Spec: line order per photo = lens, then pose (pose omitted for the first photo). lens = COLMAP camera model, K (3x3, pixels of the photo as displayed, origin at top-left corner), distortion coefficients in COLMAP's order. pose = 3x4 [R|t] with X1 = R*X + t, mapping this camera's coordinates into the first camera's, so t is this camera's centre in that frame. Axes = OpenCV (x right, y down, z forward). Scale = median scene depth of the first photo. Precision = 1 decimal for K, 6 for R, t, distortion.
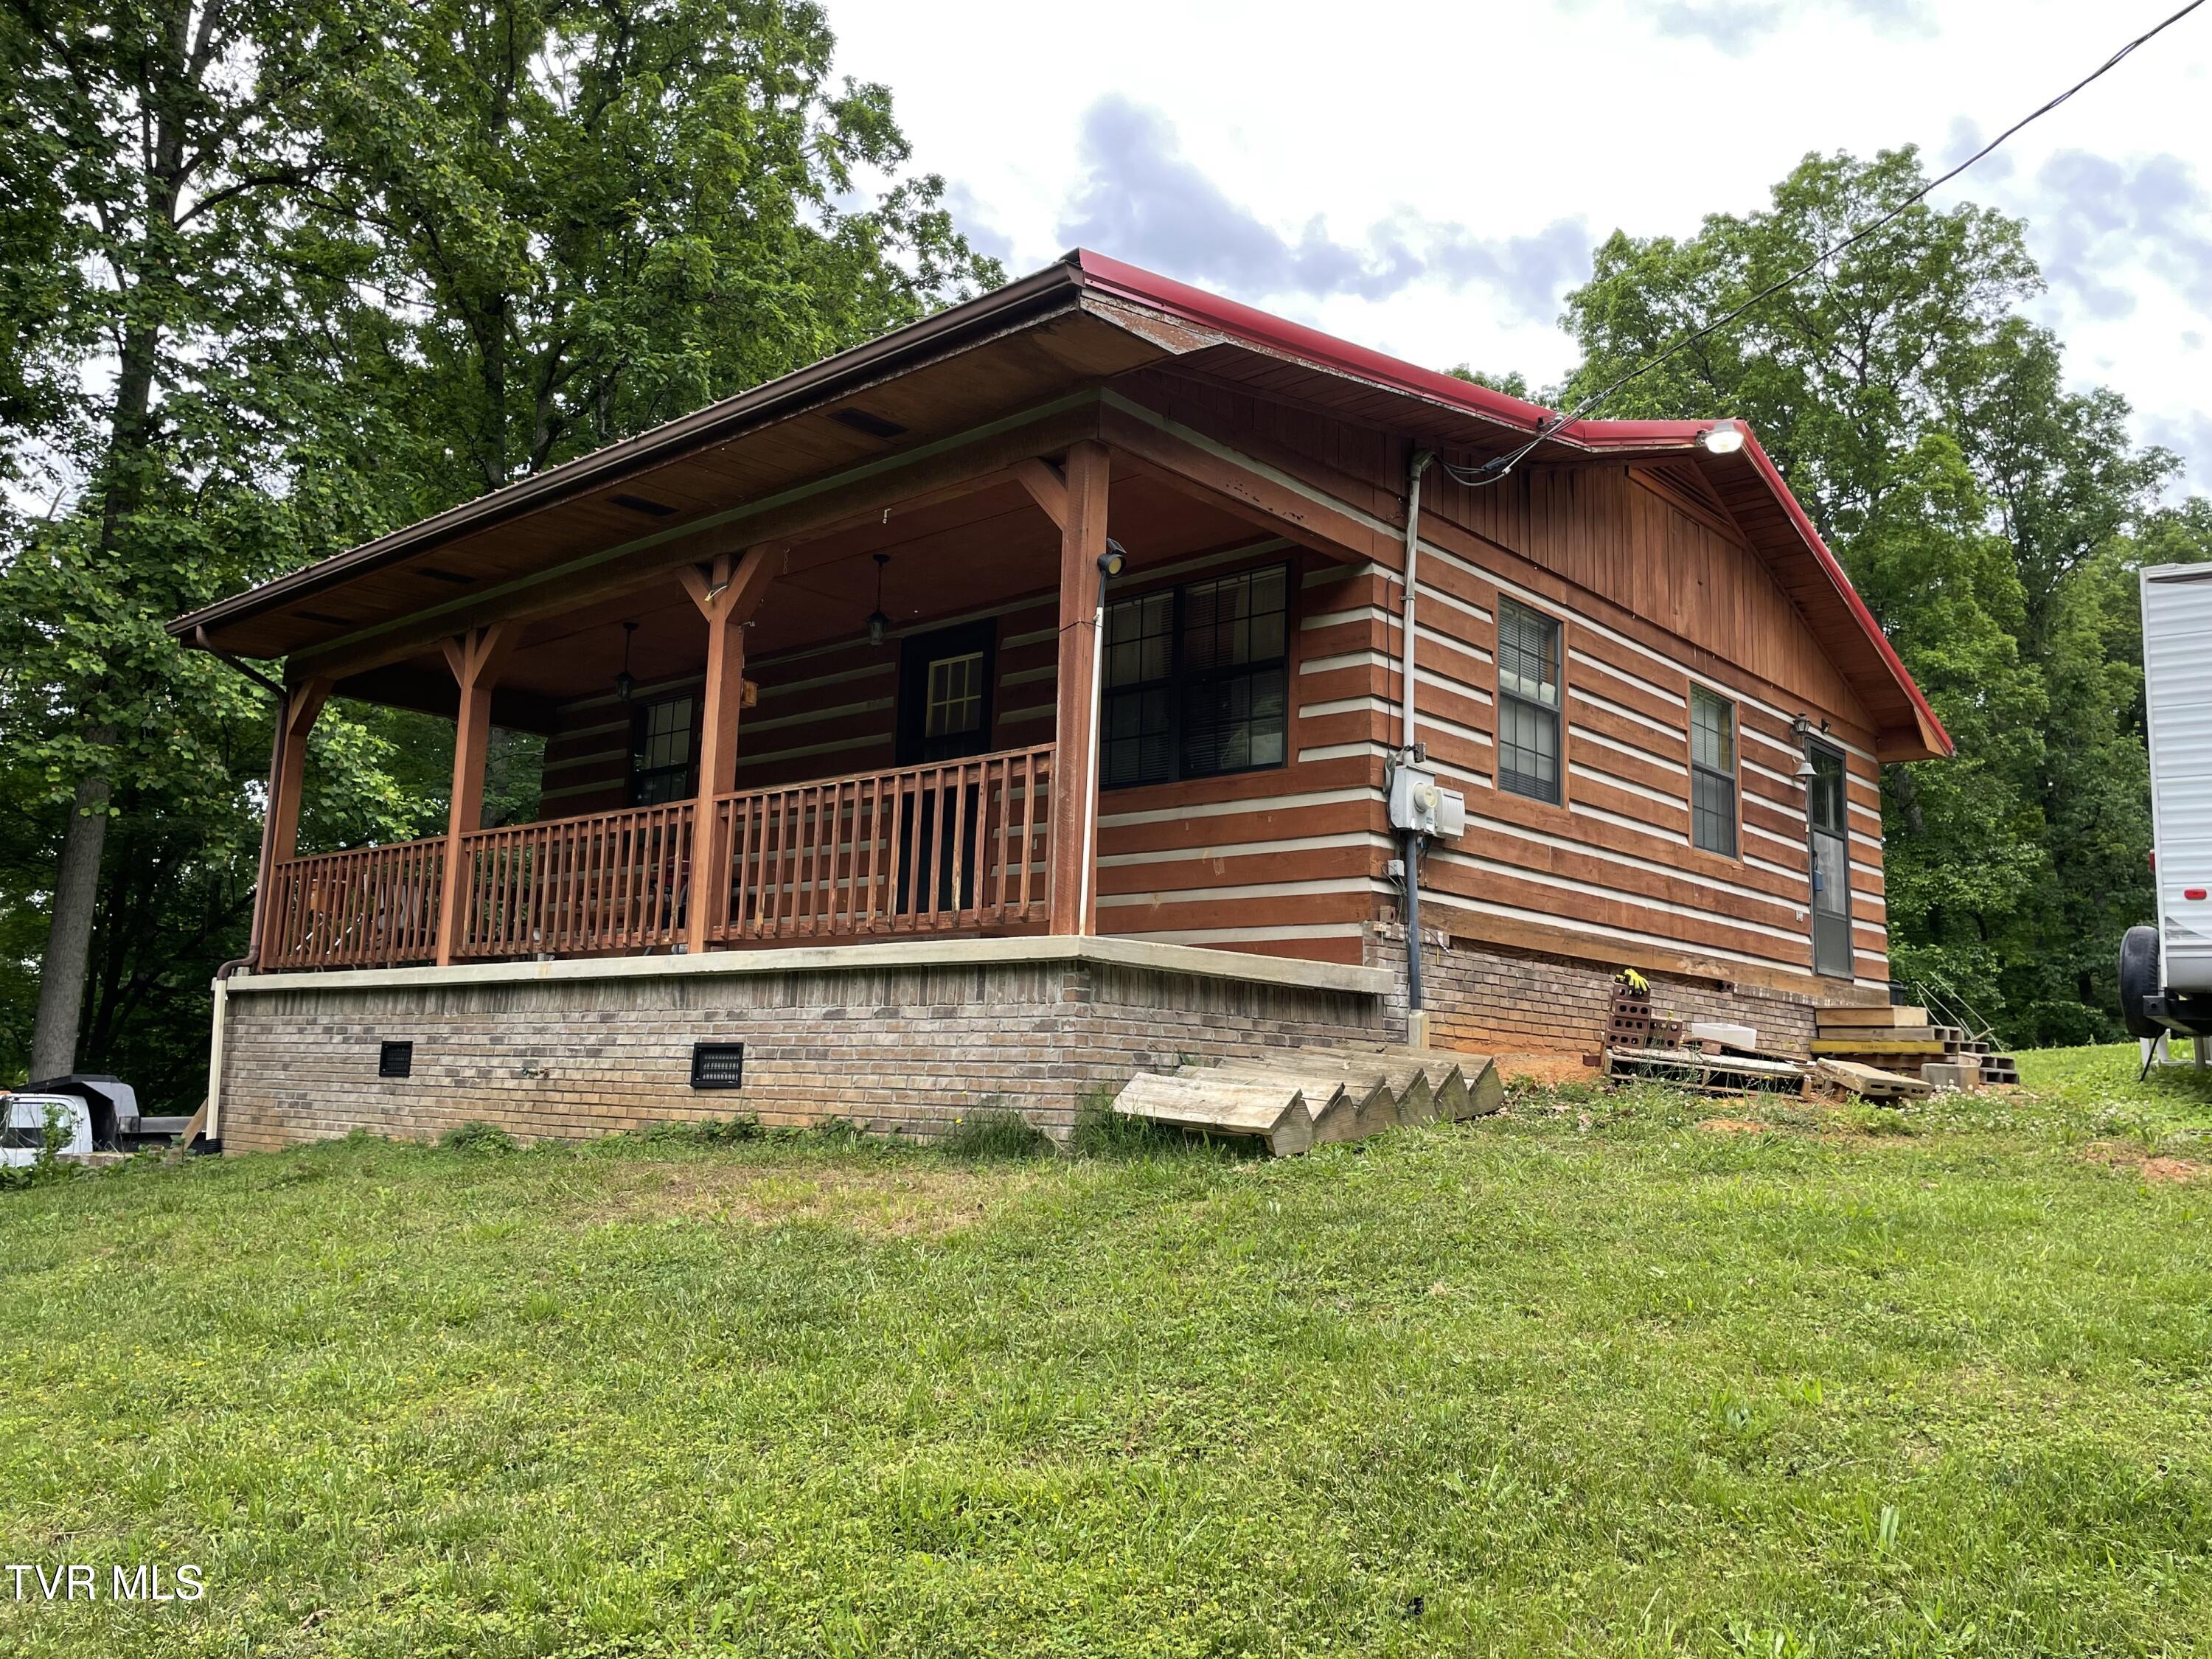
lens RADIAL K [[1664.1, 0, 1106.0], [0, 1664.1, 829.5], [0, 0, 1]] dist [0.100395, -0.121462]
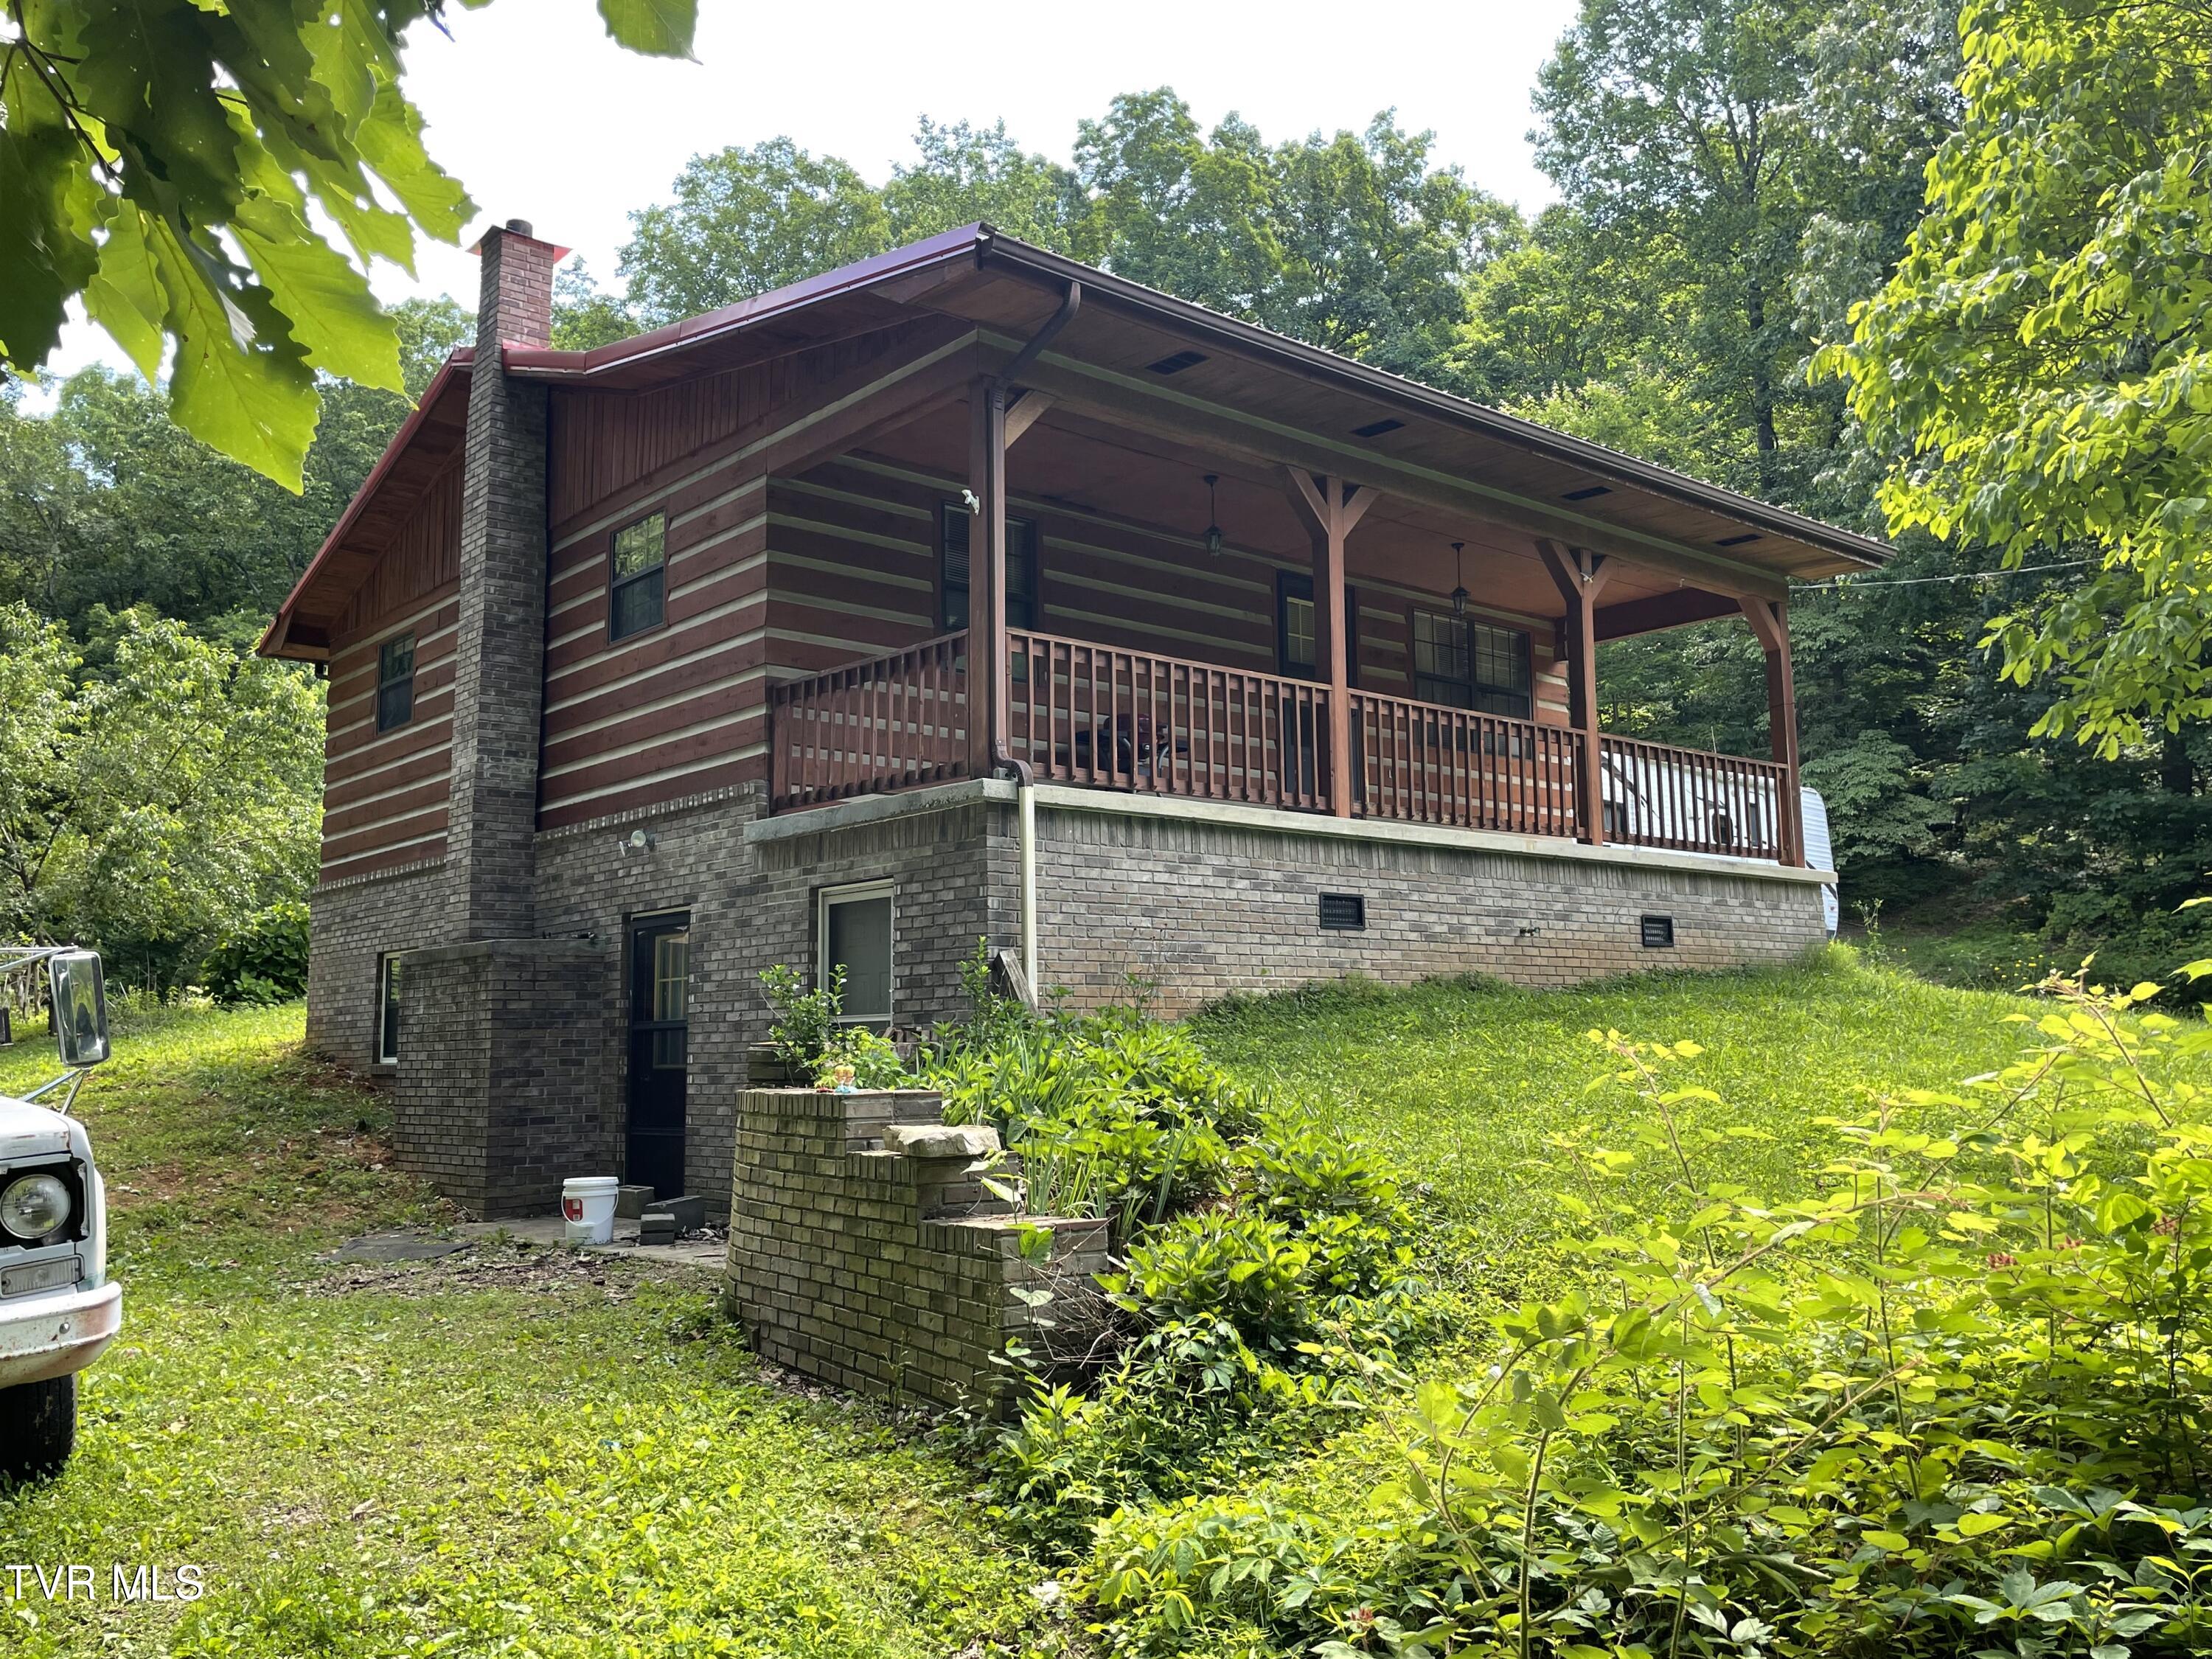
lens RADIAL K [[1826.2, 0, 1106.0], [0, 1826.2, 829.5], [0, 0, 1]] dist [0.040973, 0.000136]
pose [[0.128811, 0.093259, 0.987274, -1.600613], [-0.128940, 0.988692, -0.076570, 0.203580], [-0.983251, -0.117436, 0.139379, 1.082289]]
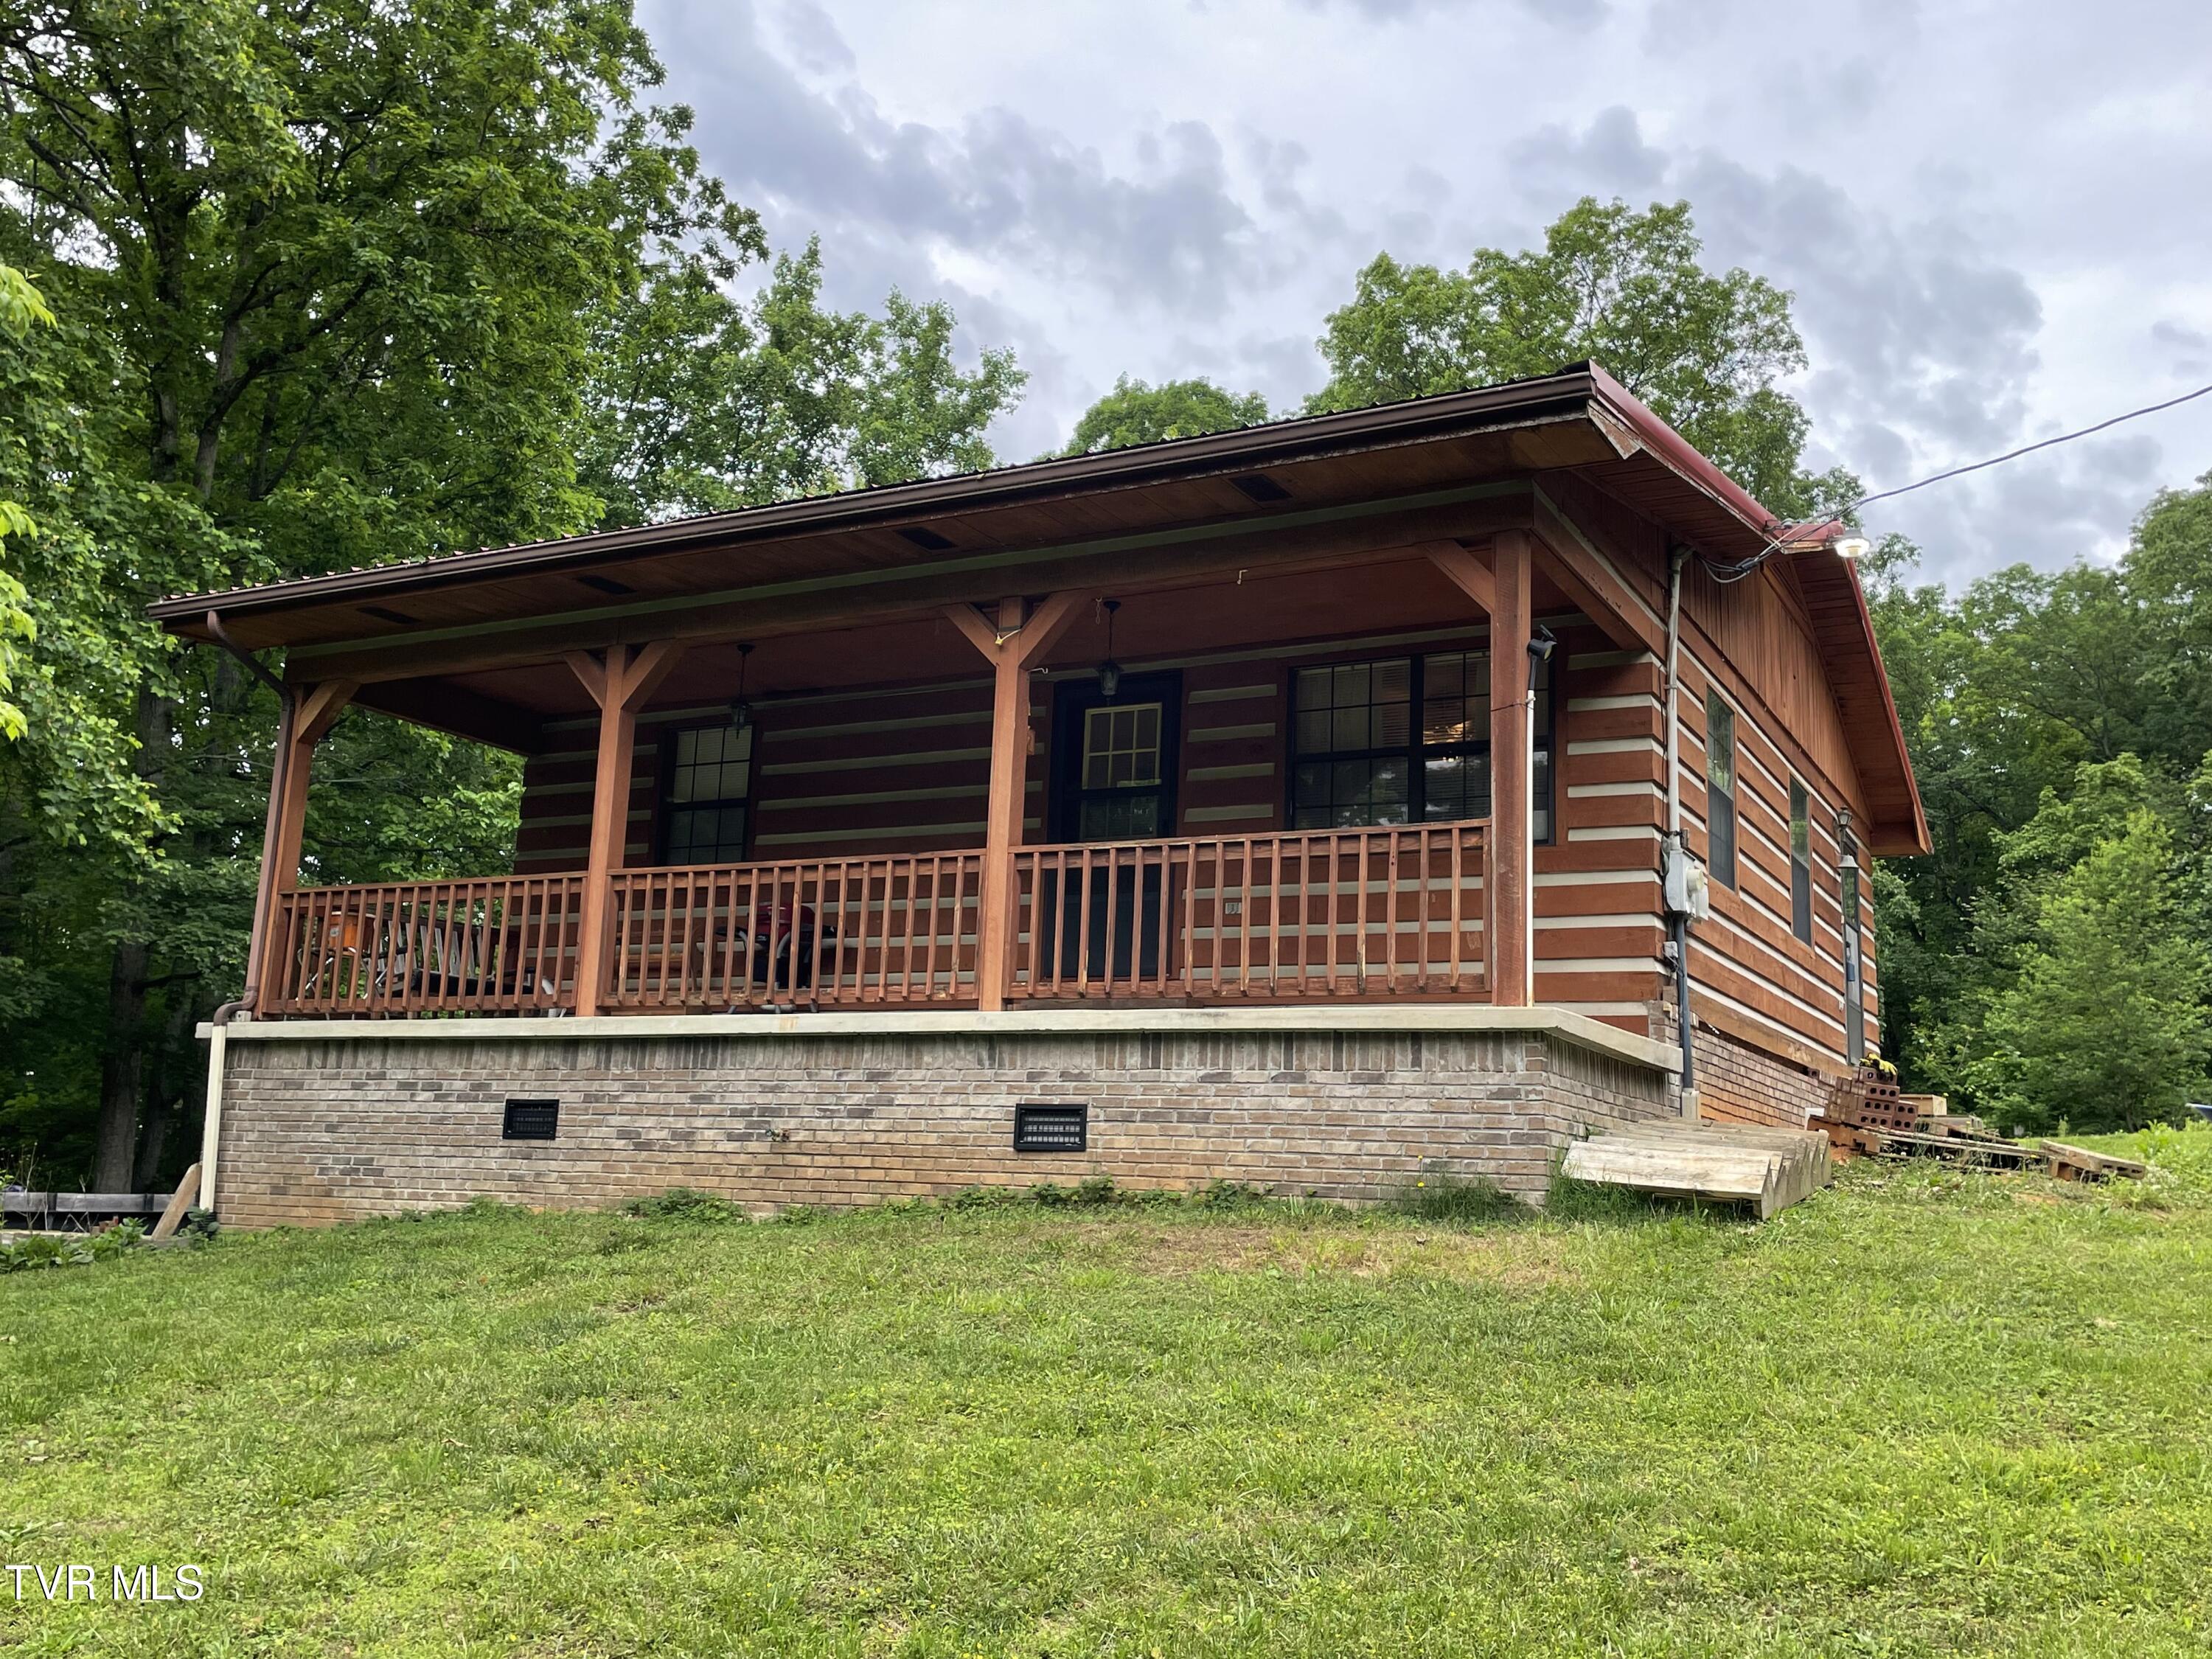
lens RADIAL K [[1961.9, 0, 1093.7], [0, 1961.9, 828.0], [0, 0, 1]] dist [0.160534, -0.350570]
pose [[0.974449, 0.049239, 0.219145, -0.401359], [-0.043488, 0.998573, -0.030993, 0.001578], [-0.220358, 0.020671, 0.975200, -0.104259]]
